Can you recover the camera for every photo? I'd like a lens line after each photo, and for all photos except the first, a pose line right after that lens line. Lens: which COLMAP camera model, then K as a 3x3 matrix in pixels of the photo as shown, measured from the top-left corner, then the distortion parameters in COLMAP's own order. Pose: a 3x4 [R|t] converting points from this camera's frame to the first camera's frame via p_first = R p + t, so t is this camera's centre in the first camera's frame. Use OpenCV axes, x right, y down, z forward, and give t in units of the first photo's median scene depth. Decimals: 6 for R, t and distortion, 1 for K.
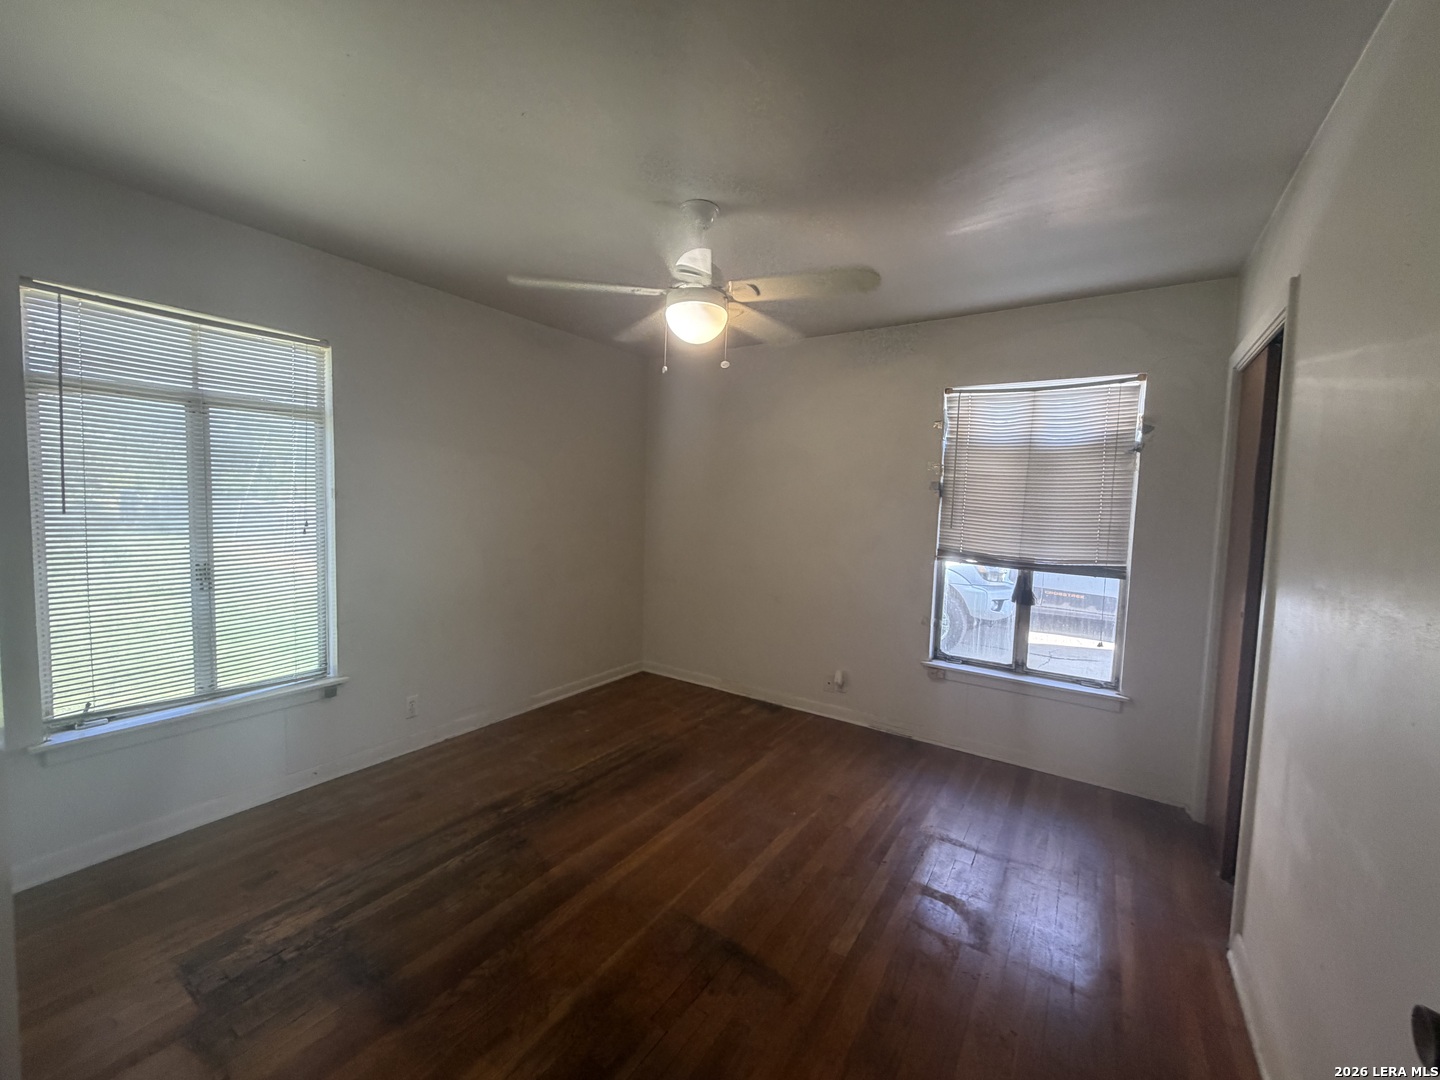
lens RADIAL K [[575.4, 0, 716.4], [0, 575.4, 540.0], [0, 0, 1]] dist [-0.000162, 0.000094]
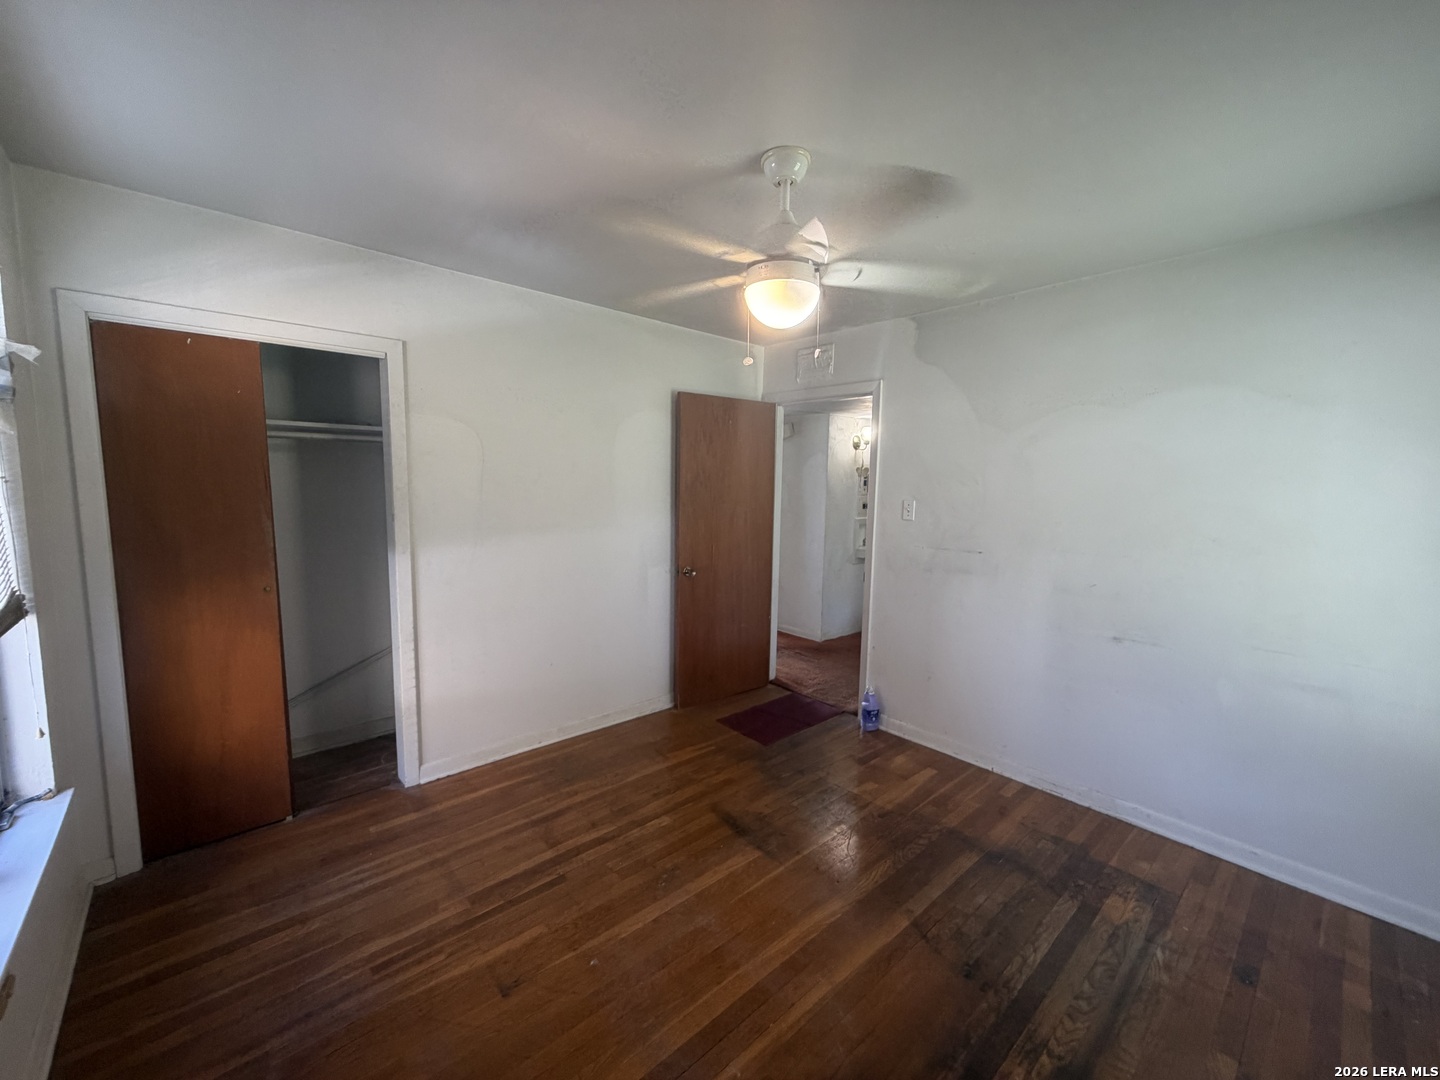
lens RADIAL K [[575.4, 0, 716.4], [0, 575.4, 540.0], [0, 0, 1]] dist [-0.000162, 0.000094]
pose [[-0.967348, -0.067928, 0.244180, -0.181384], [-0.025891, 0.984860, 0.171406, -0.188781], [-0.252126, 0.159487, -0.954461, 1.943331]]
